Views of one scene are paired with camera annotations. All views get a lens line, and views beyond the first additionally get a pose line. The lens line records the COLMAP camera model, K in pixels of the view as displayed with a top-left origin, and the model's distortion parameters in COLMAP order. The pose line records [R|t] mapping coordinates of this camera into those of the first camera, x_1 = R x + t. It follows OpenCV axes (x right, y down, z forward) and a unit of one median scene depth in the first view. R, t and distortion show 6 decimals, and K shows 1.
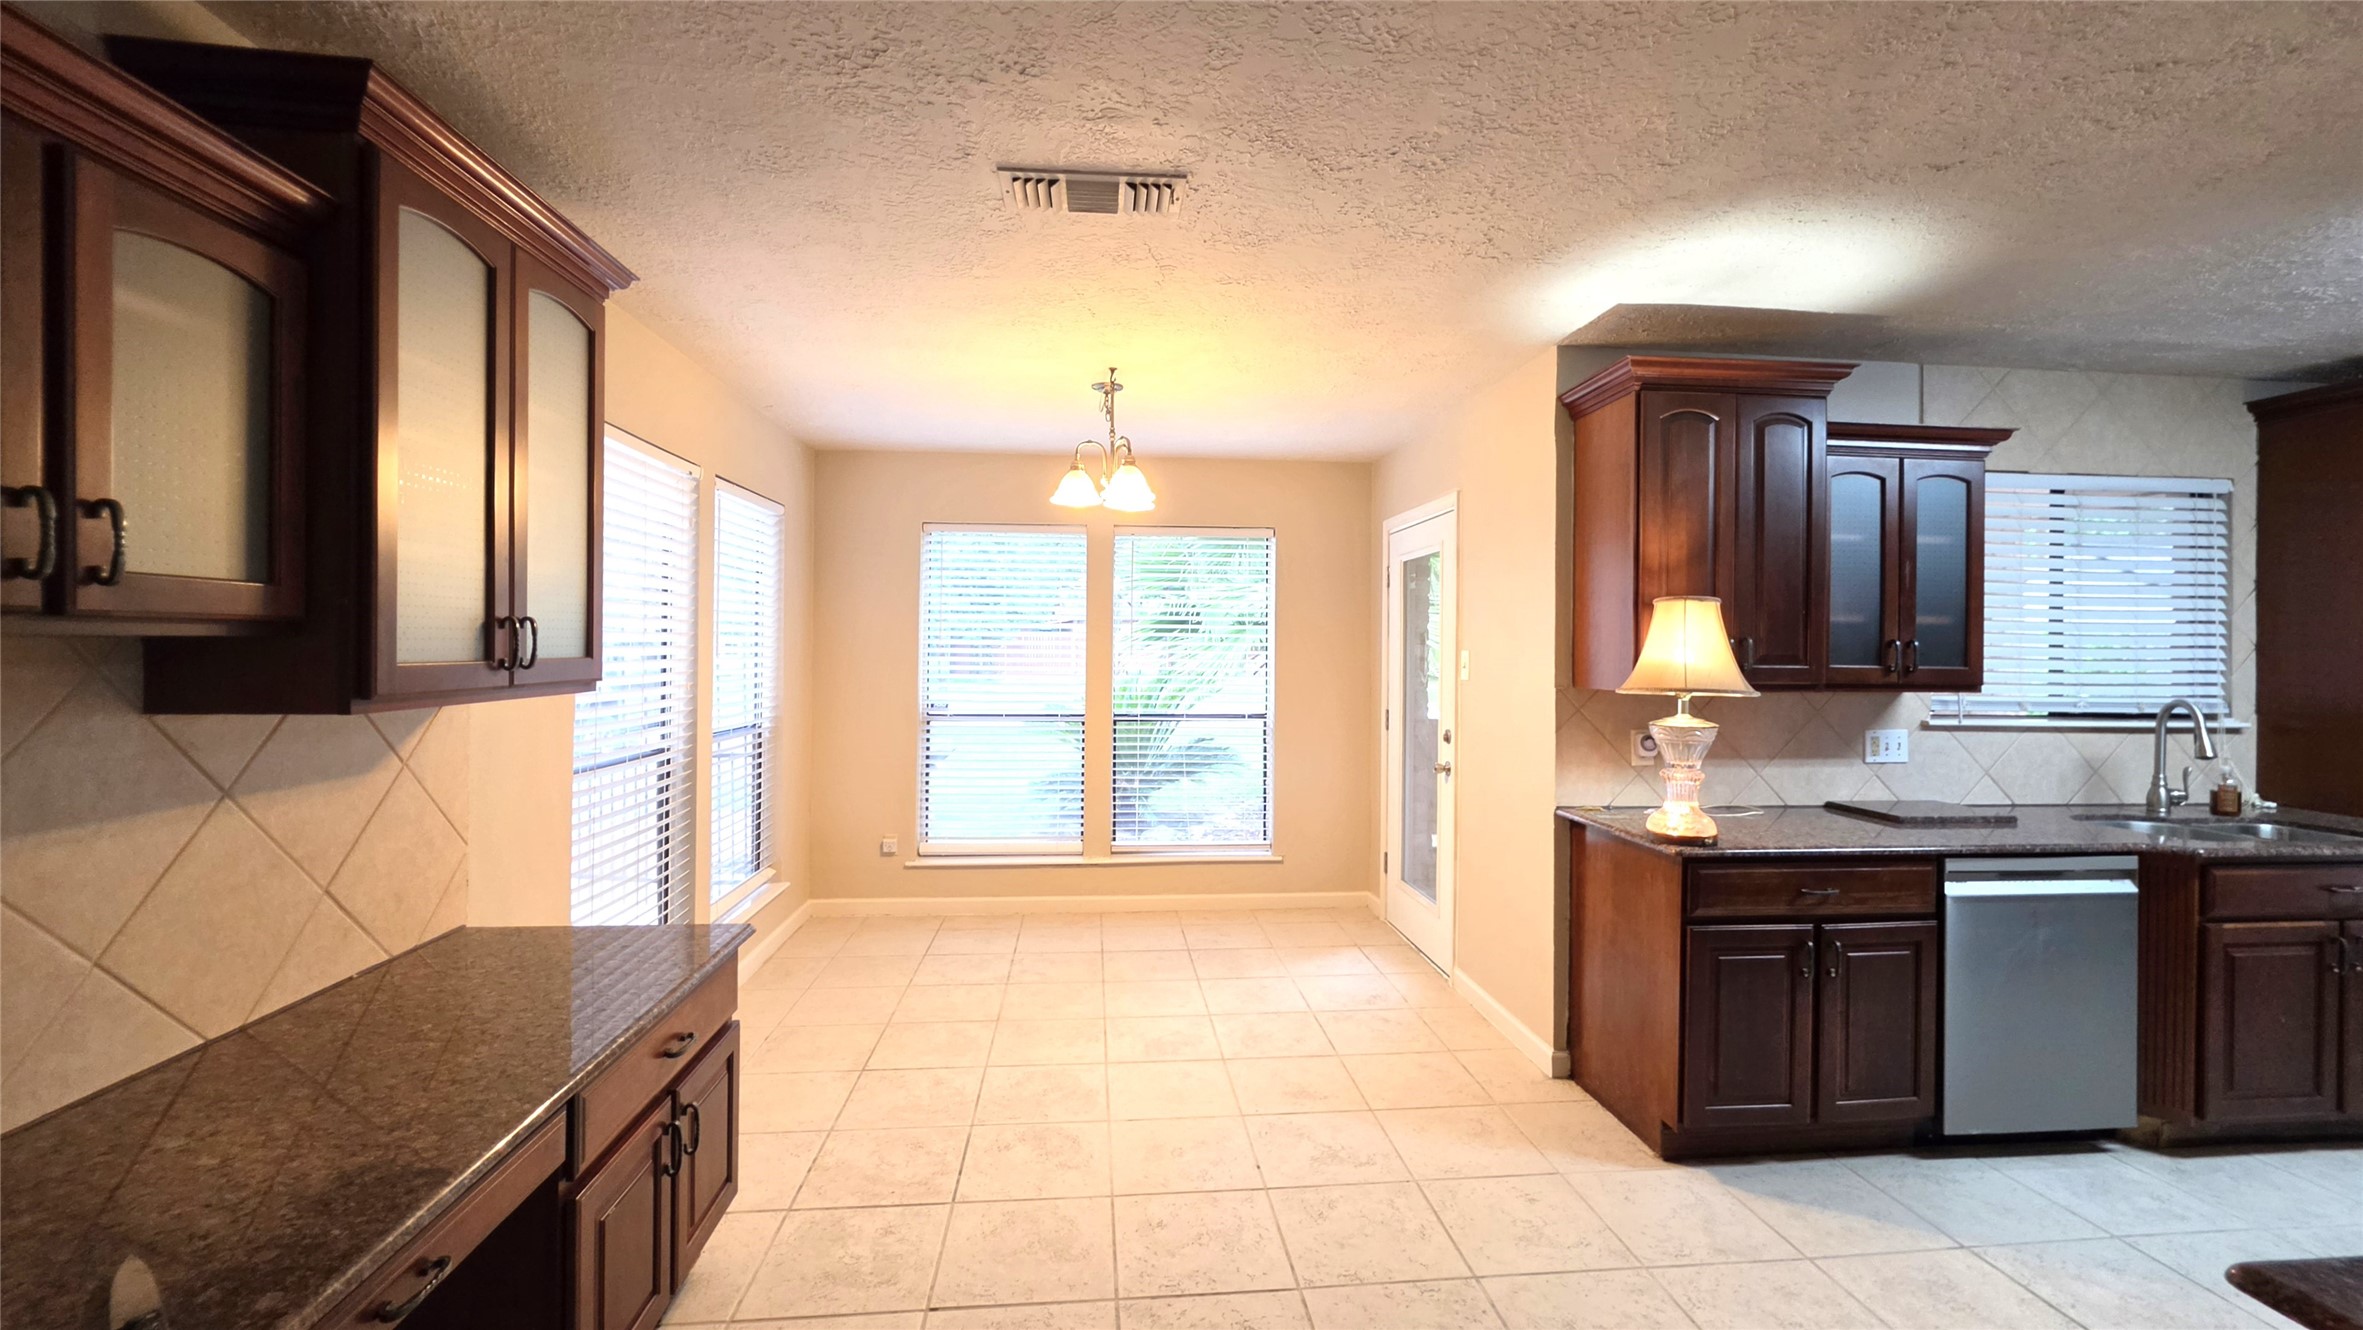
lens RADIAL K [[954.1, 0, 1179.5], [0, 954.1, 667.2], [0, 0, 1]] dist [-0.006099, 0.000284]
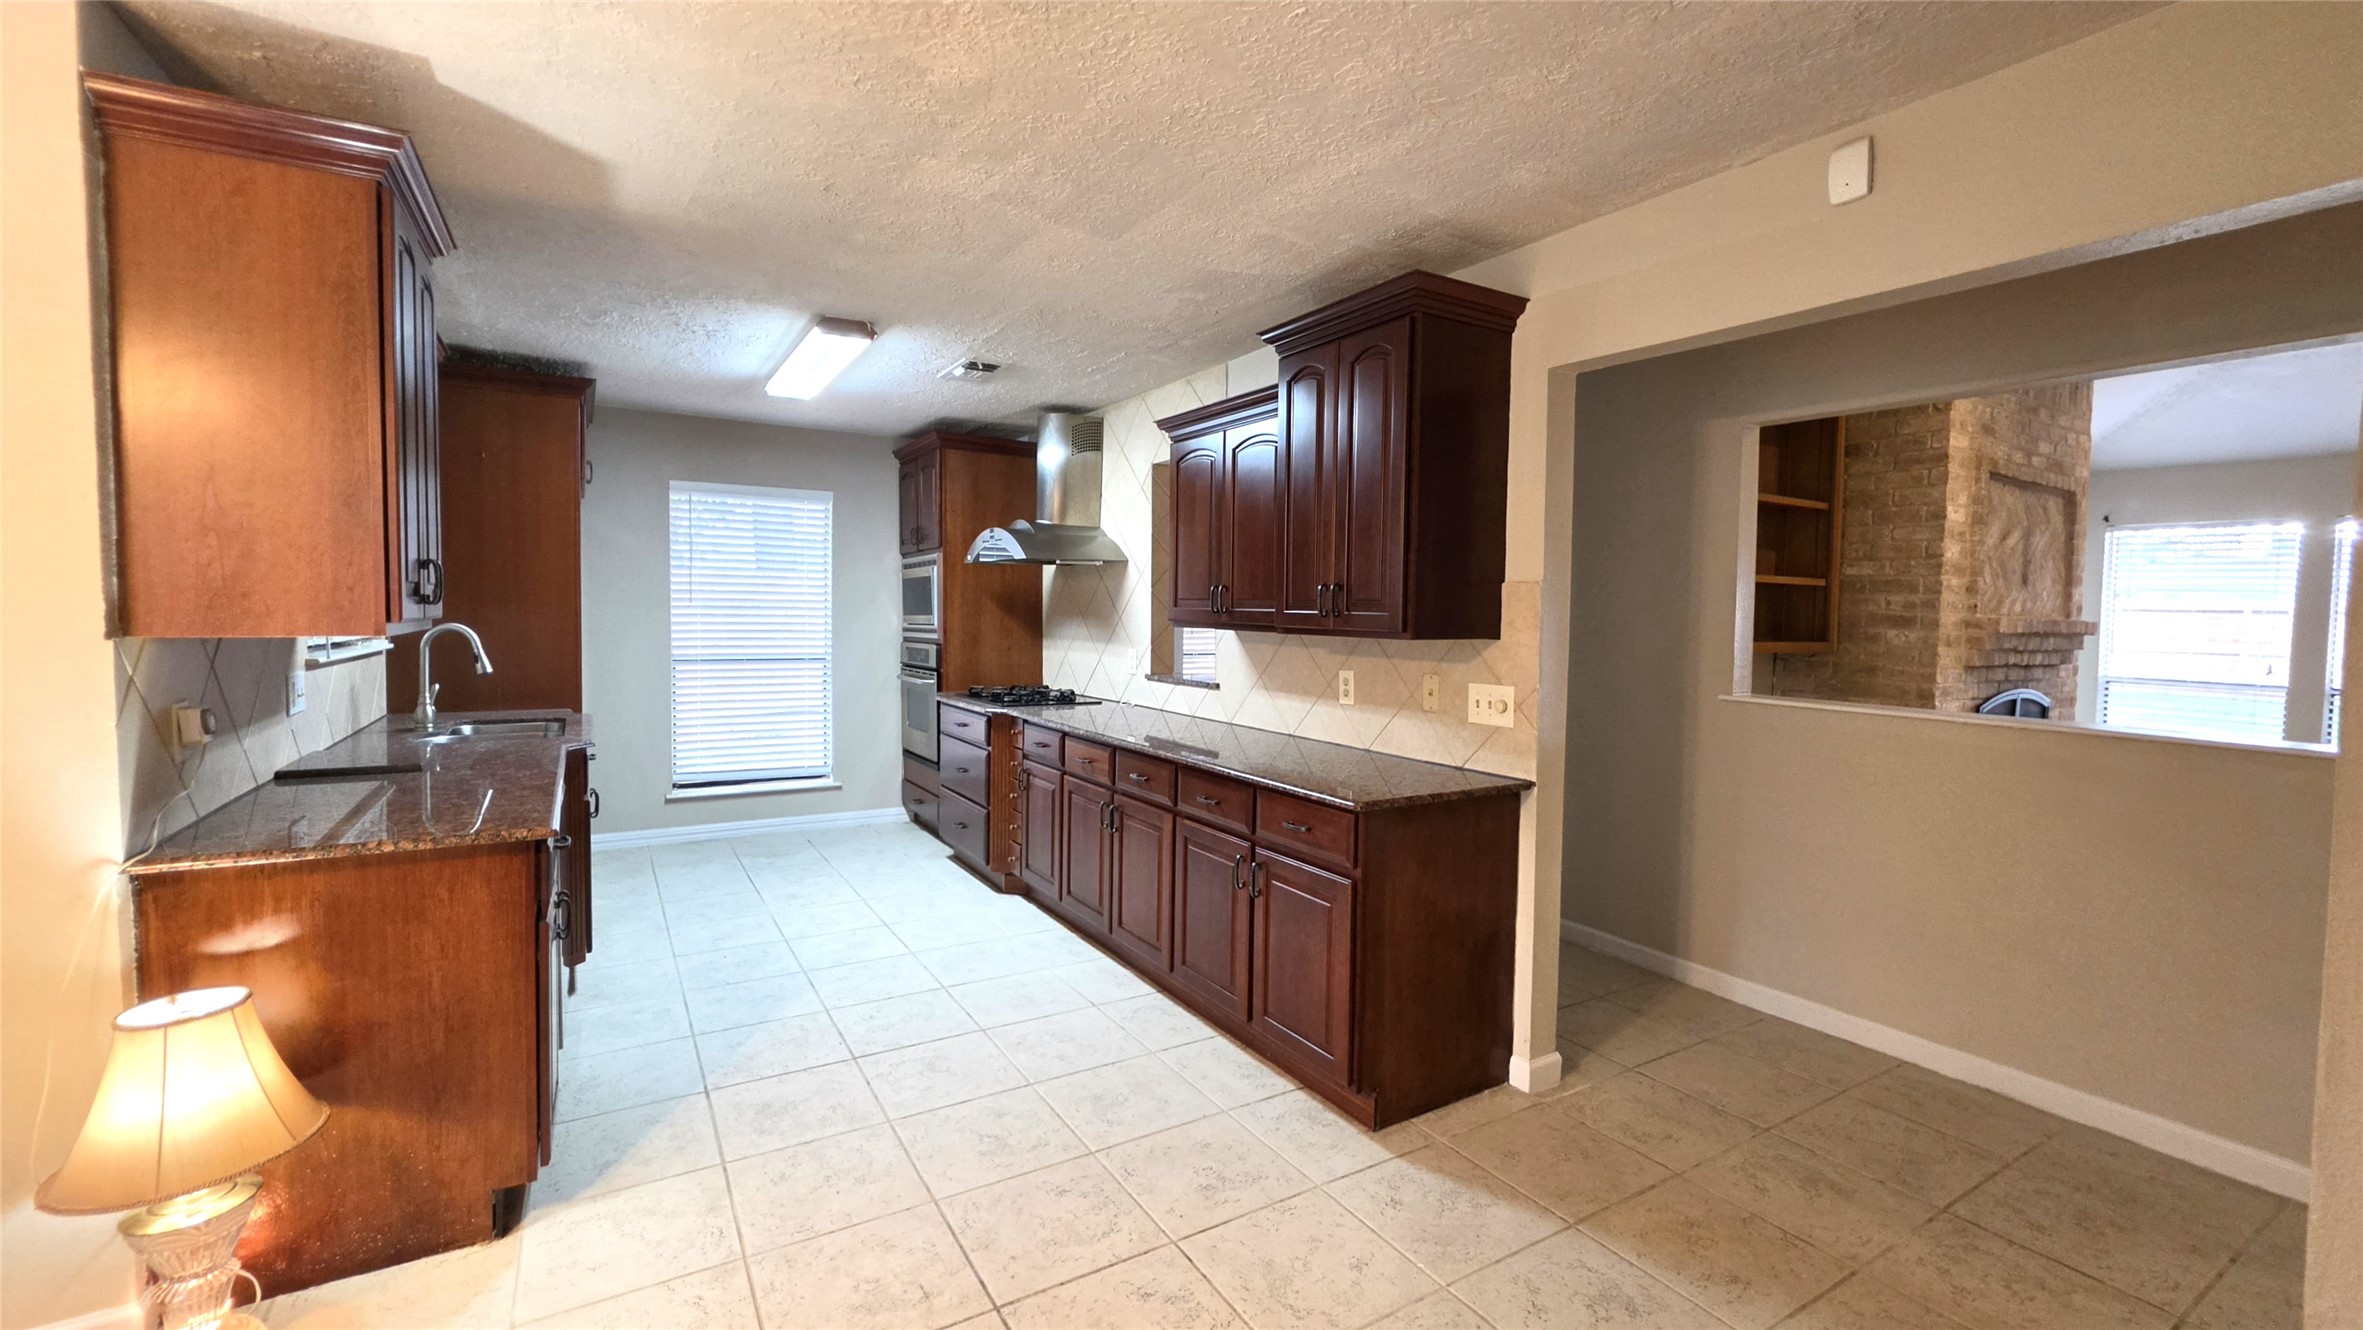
lens RADIAL K [[968.1, 0, 1187.8], [0, 968.1, 655.8], [0, 0, 1]] dist [-0.001634, 0.000284]
pose [[-0.436850, -0.060265, 0.897513, -0.362287], [-0.009858, 0.998014, 0.062215, -0.007387], [-0.899480, 0.018331, -0.436577, 0.735764]]
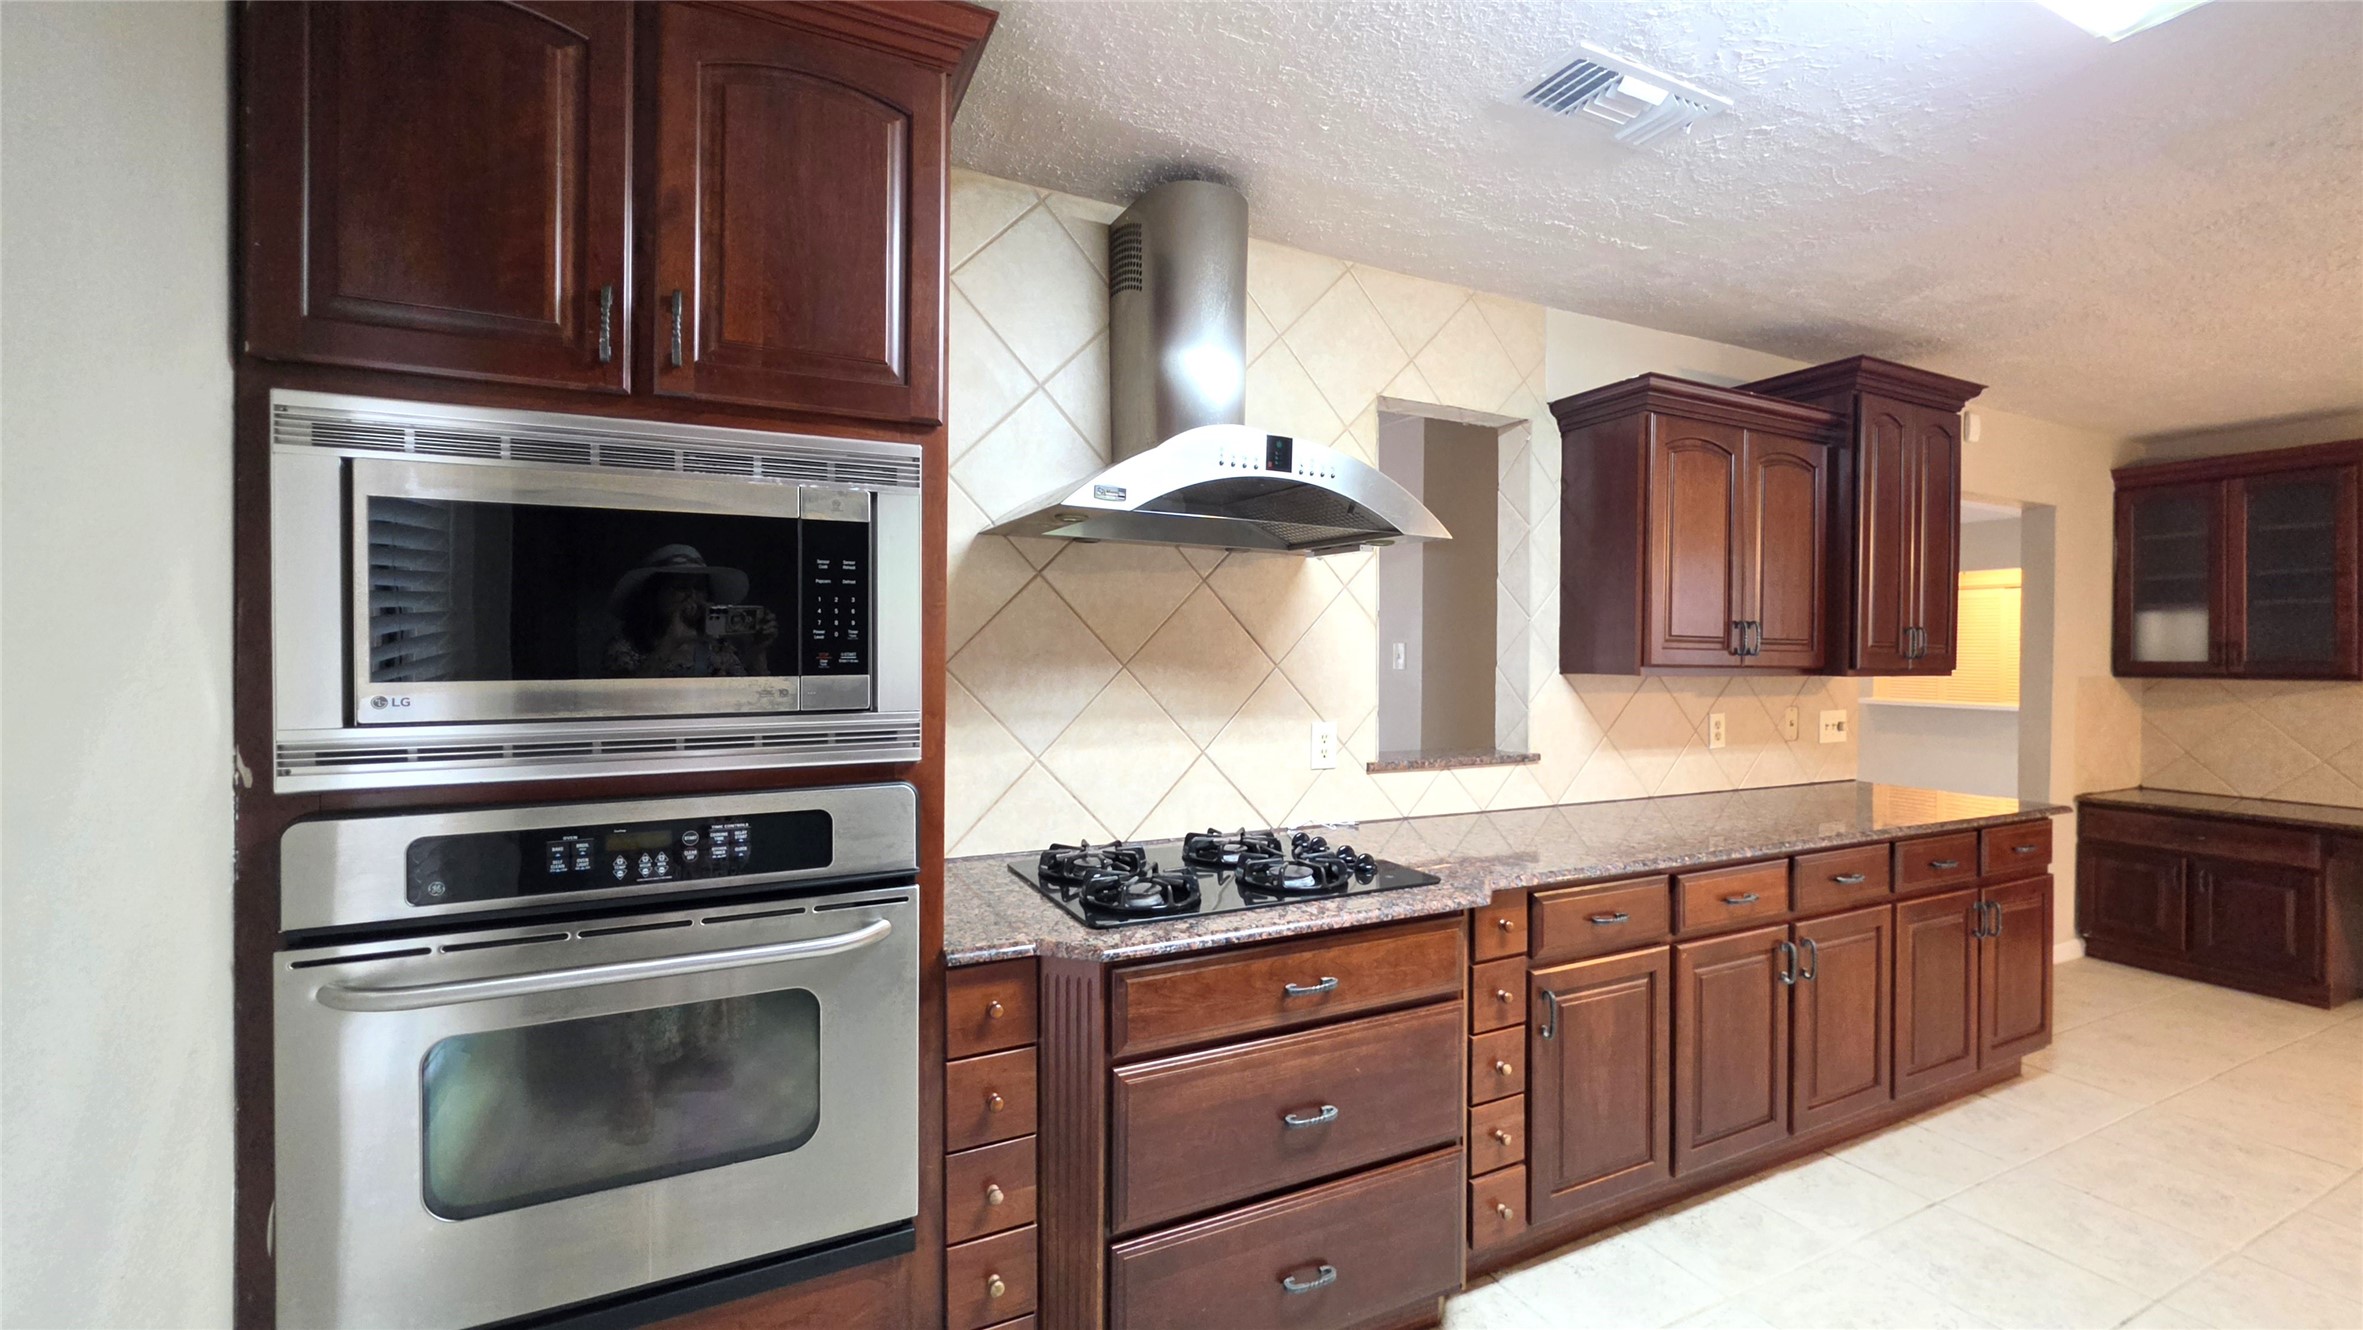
lens RADIAL K [[955.5, 0, 1186.9], [0, 955.5, 651.7], [0, 0, 1]] dist [-0.000941, 0.000302]
pose [[-0.935123, -0.019359, -0.353794, 1.535165], [-0.023018, 0.999716, 0.006138, 0.017456], [0.353575, 0.013883, -0.935303, 0.867075]]
